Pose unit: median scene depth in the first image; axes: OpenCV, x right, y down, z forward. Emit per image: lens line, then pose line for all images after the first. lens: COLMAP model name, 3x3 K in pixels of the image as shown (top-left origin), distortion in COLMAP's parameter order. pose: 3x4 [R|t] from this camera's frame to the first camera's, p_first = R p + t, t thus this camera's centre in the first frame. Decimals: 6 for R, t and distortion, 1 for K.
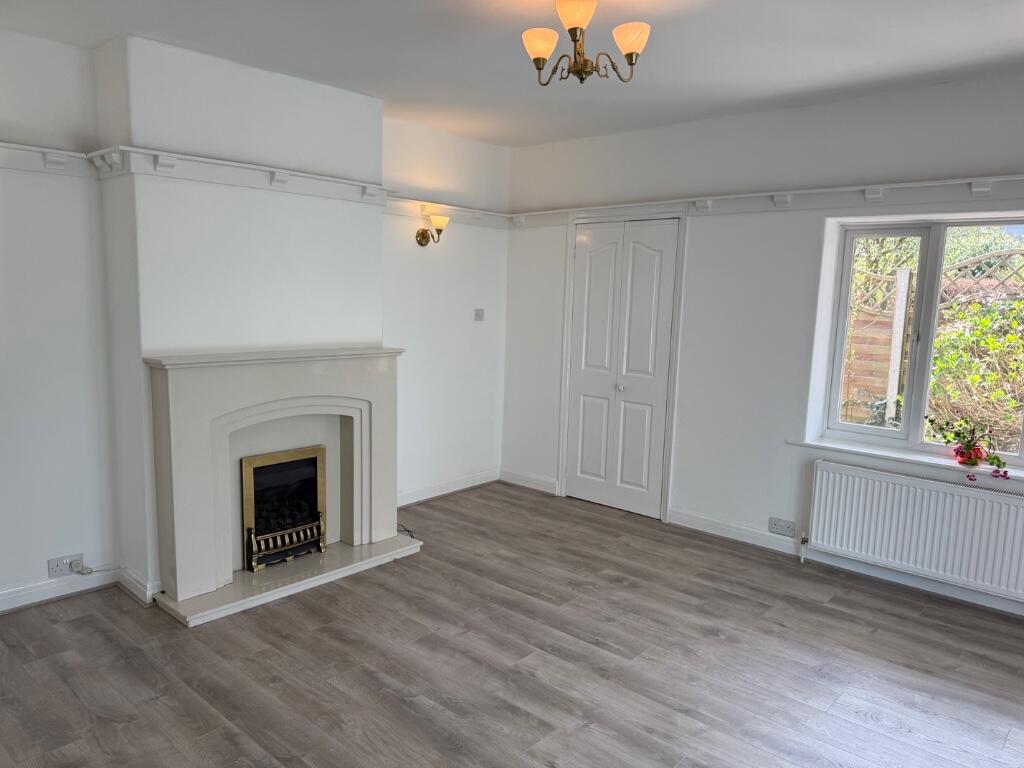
lens RADIAL K [[726.4, 0, 532.2], [0, 726.4, 373.4], [0, 0, 1]] dist [0.076729, -0.072791]
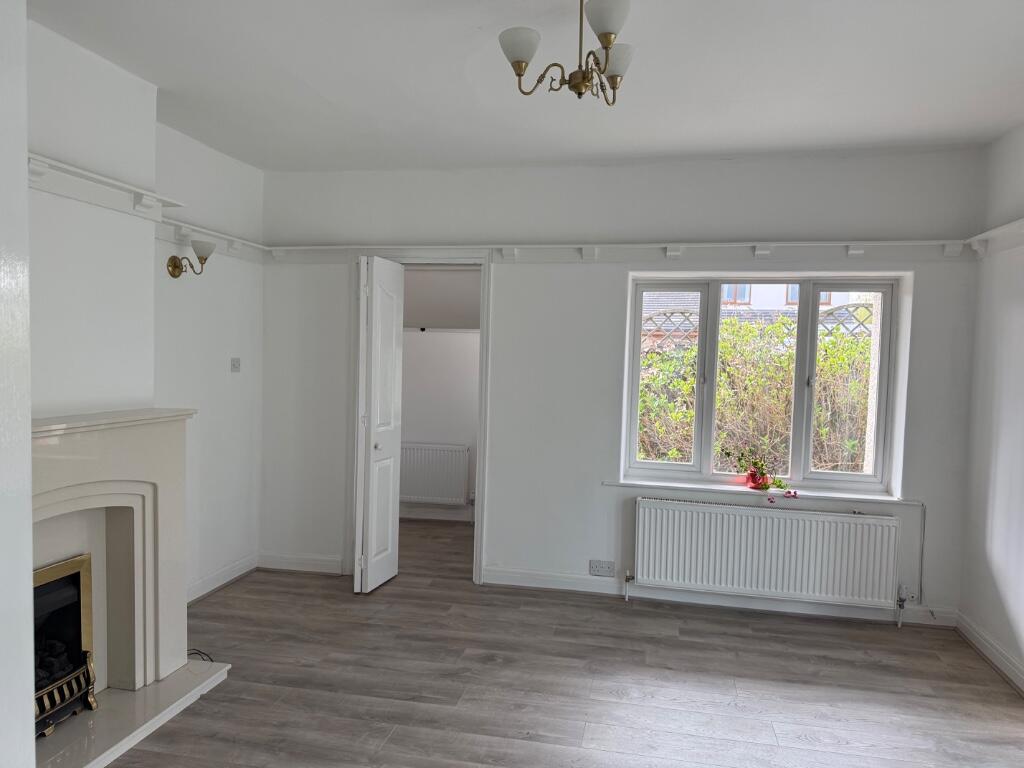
lens RADIAL K [[726.4, 0, 589.7], [0, 726.4, 379.3], [0, 0, 1]] dist [0.076729, -0.072791]
pose [[0.868206, -0.022813, 0.495679, -0.208457], [0.053621, 0.997406, -0.048014, -0.006696], [-0.493298, 0.068265, 0.867178, 0.138258]]
